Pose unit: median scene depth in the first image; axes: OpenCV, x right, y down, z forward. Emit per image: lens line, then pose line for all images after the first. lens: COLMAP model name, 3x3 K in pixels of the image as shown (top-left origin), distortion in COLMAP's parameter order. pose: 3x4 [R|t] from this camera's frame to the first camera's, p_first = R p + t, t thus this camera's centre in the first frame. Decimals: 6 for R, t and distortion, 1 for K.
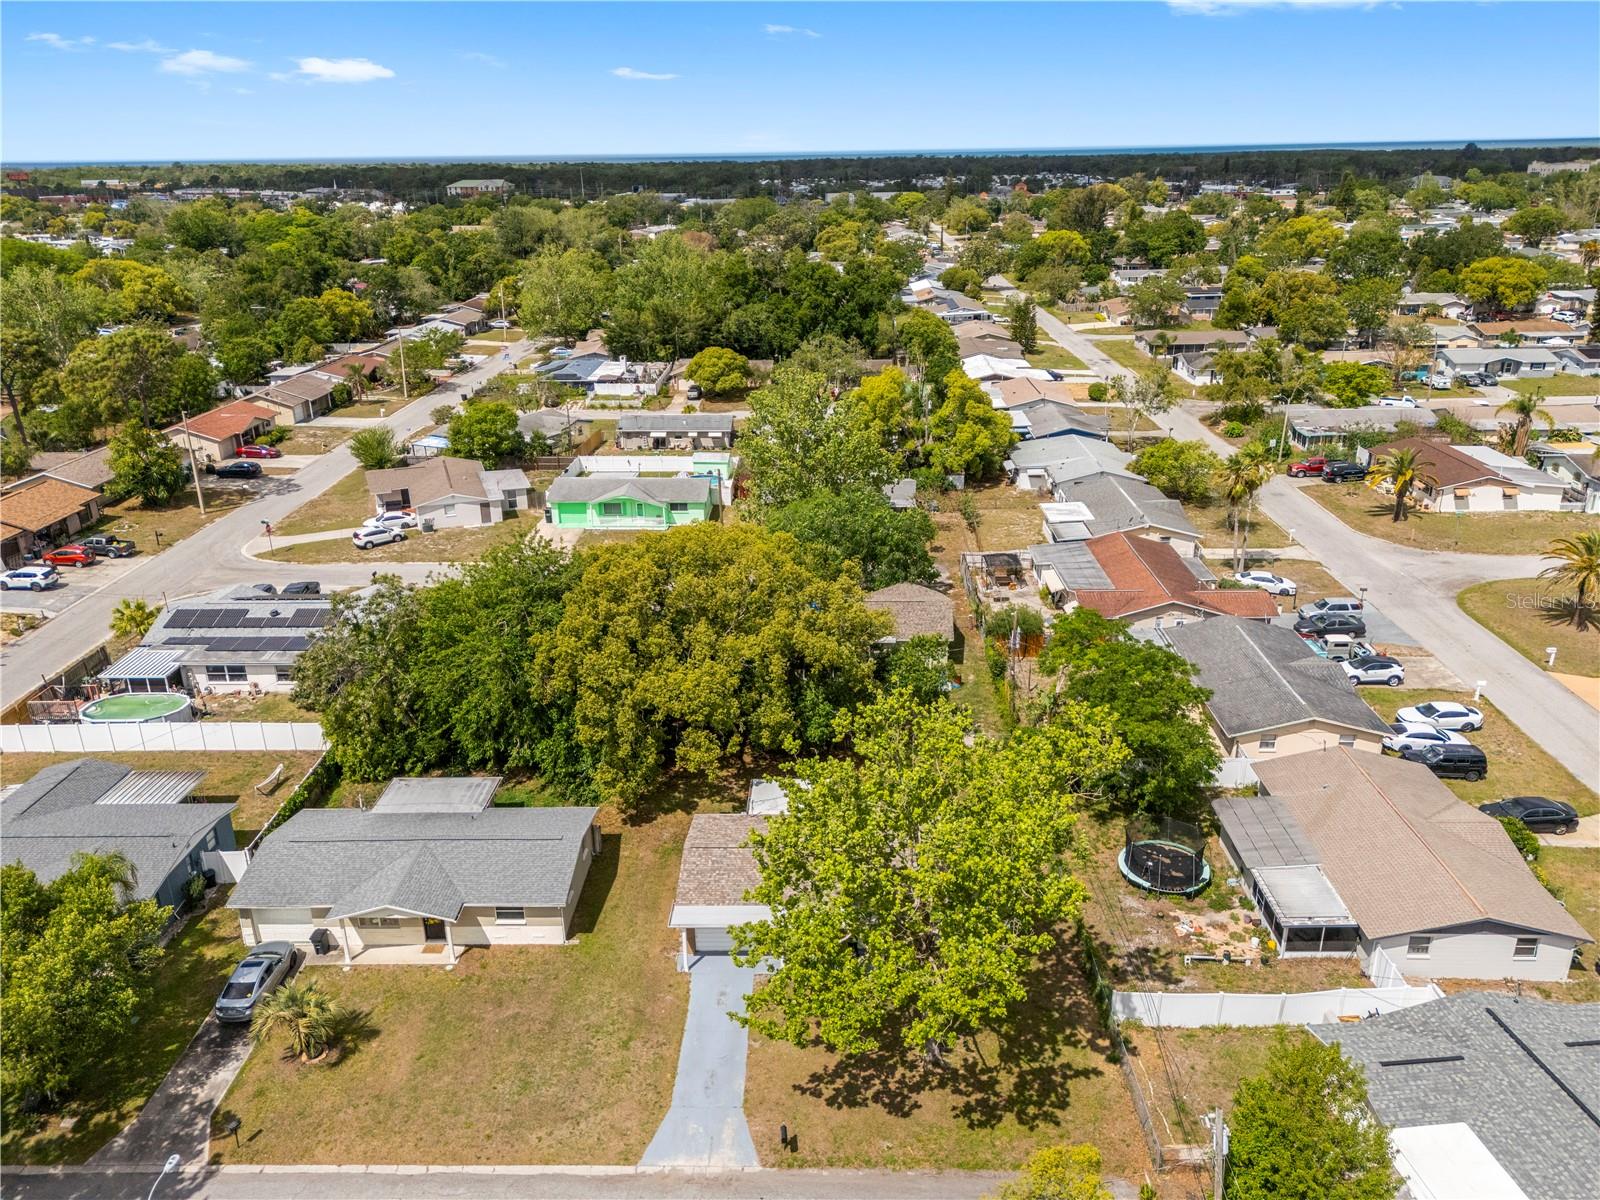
lens RADIAL K [[1174.8, 0, 797.9], [0, 1174.8, 610.6], [0, 0, 1]] dist [0.069559, -0.050857]
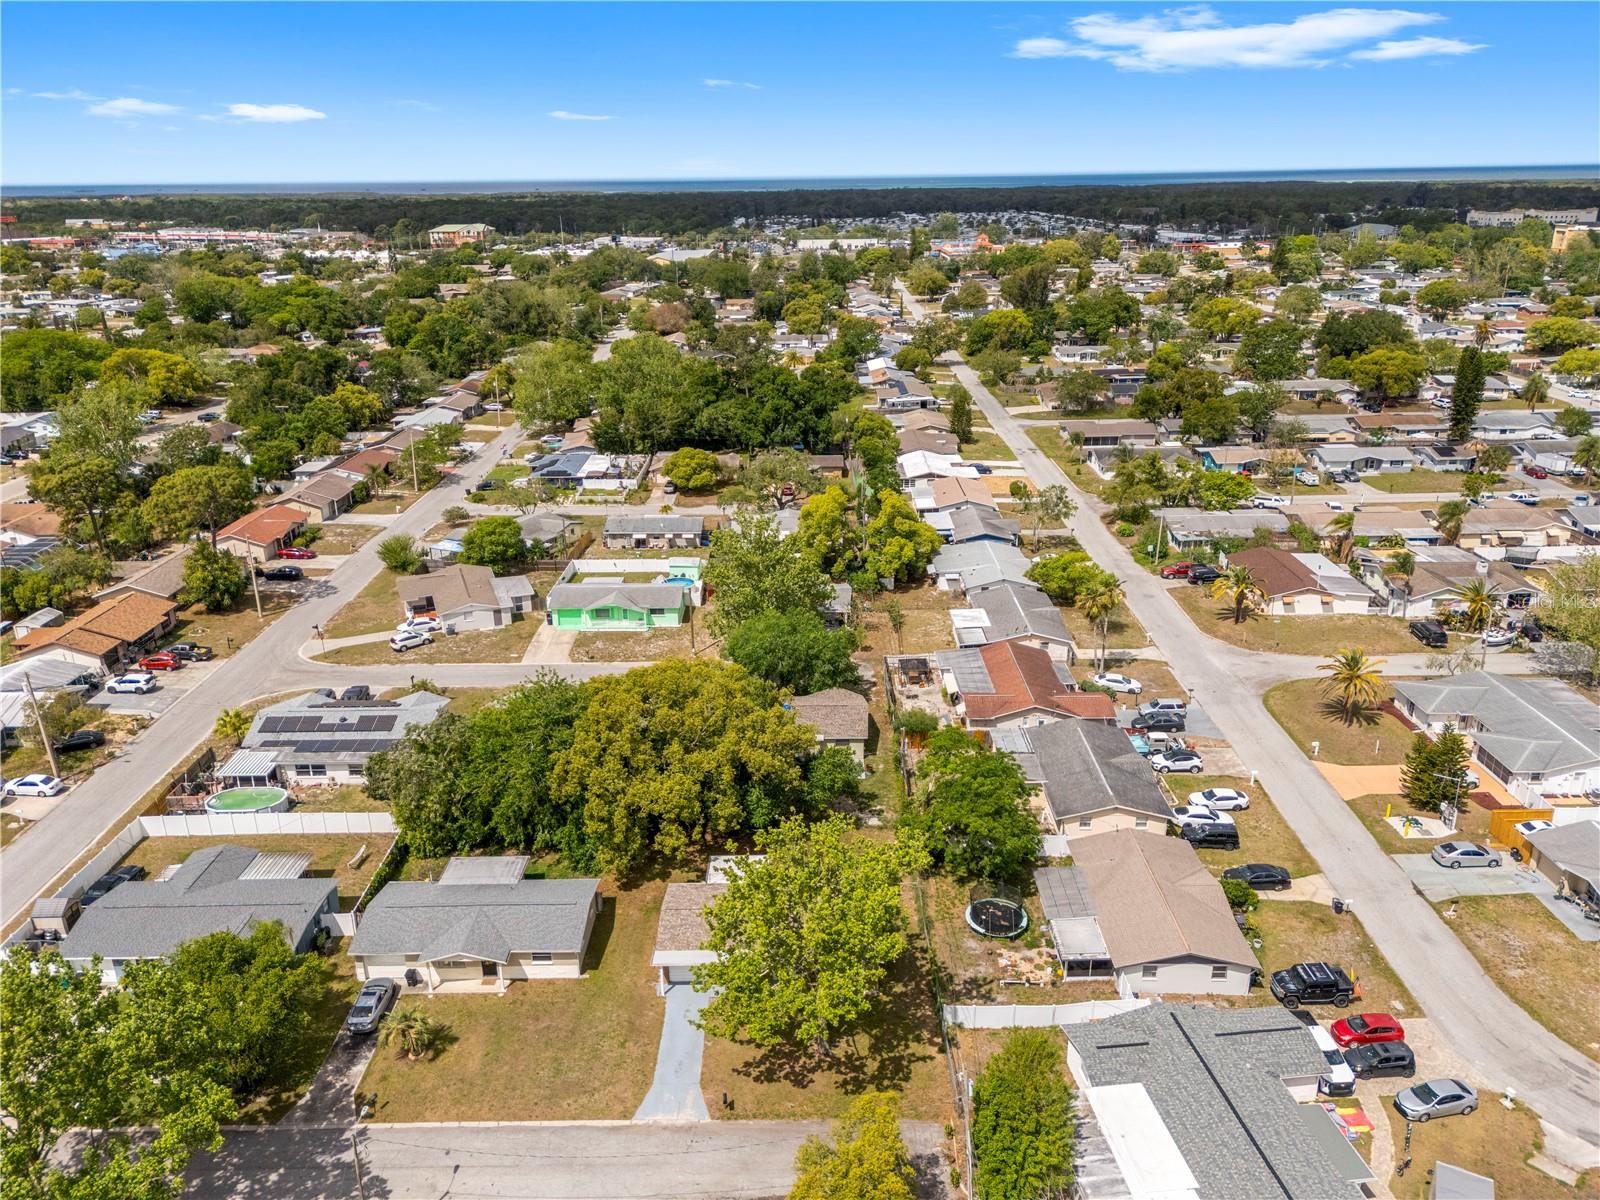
lens RADIAL K [[1180.3, 0, 798.1], [0, 1180.3, 603.1], [0, 0, 1]] dist [0.079877, -0.071381]
pose [[0.999816, -0.004524, 0.018640, 0.026018], [0.004951, 0.999725, -0.022909, -0.080133], [-0.018531, 0.022997, 0.999564, -0.266985]]
